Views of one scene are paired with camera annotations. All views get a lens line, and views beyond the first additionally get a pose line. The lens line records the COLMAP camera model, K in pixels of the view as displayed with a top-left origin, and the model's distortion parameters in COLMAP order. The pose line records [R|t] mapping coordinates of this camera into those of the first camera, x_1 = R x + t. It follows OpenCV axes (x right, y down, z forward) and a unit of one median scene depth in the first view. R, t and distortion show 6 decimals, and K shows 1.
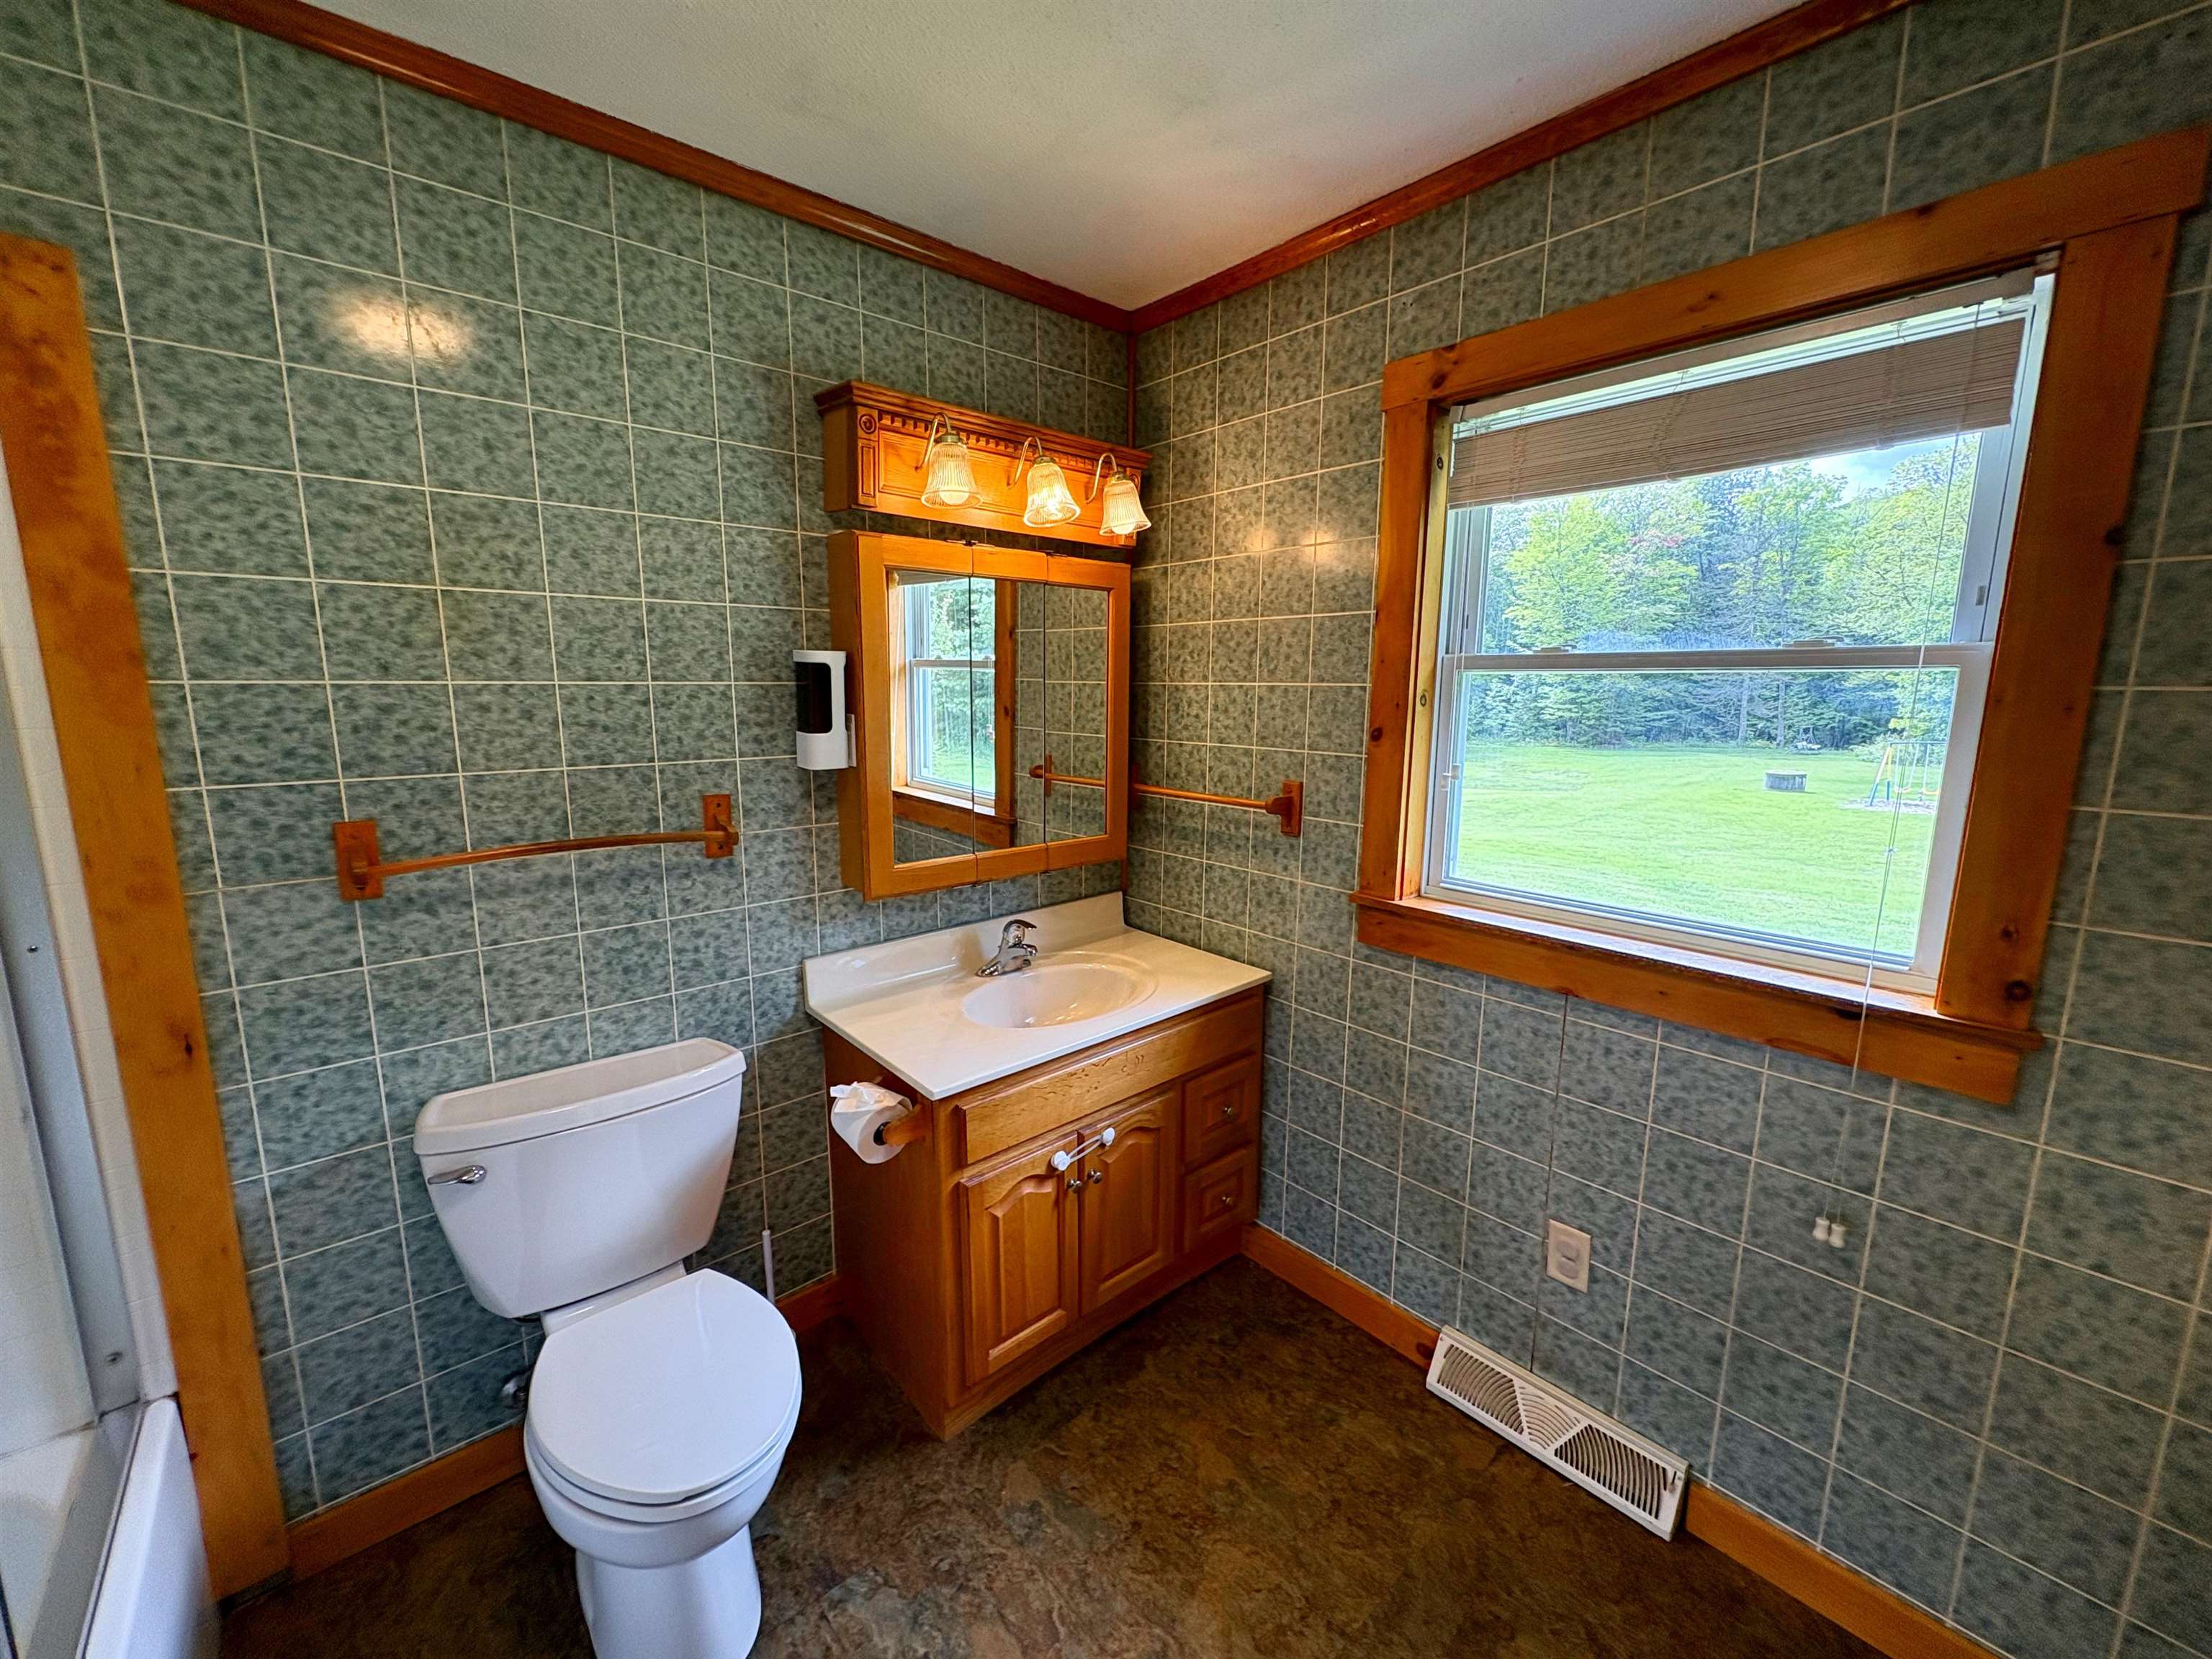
lens RADIAL K [[881.9, 0, 1094.4], [0, 881.9, 829.7], [0, 0, 1]] dist [-0.000494, 0.000569]
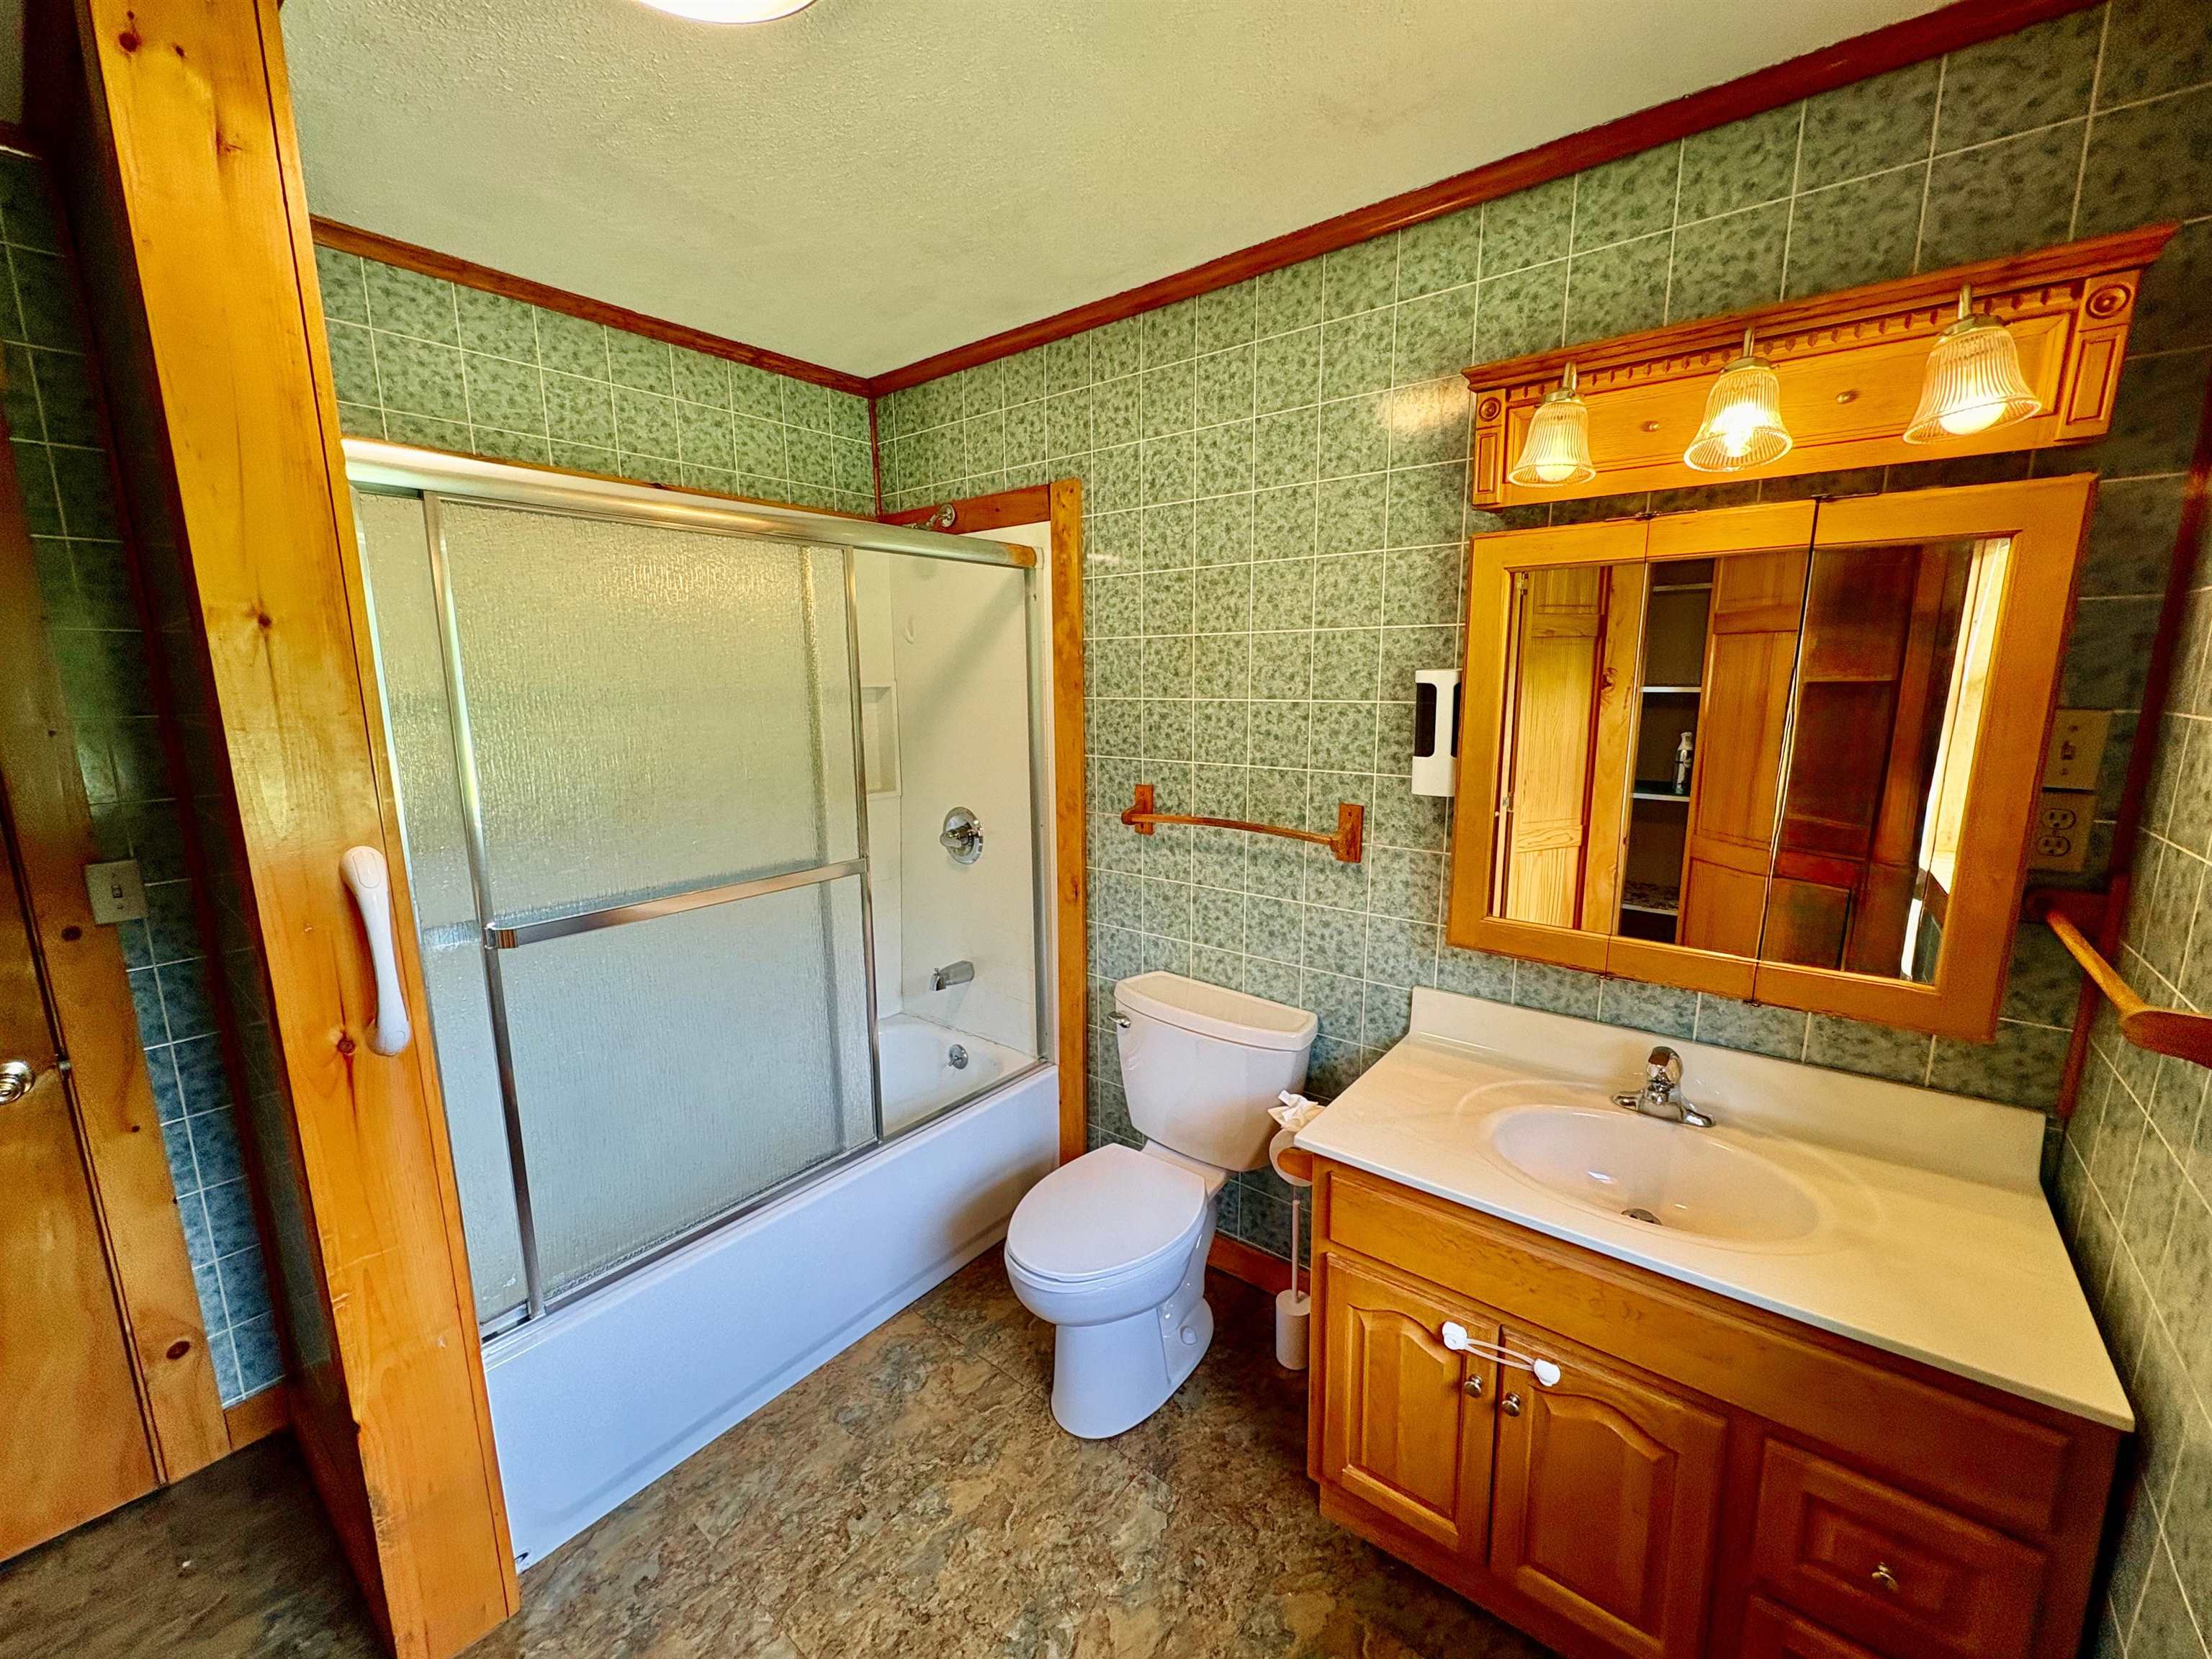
lens RADIAL K [[881.9, 0, 1120.6], [0, 881.9, 832.7], [0, 0, 1]] dist [-0.000494, 0.000569]
pose [[0.183837, 0.168191, -0.968460, 0.613415], [-0.155060, 0.977879, 0.140392, -0.121298], [0.970649, 0.124360, 0.205850, 0.538905]]
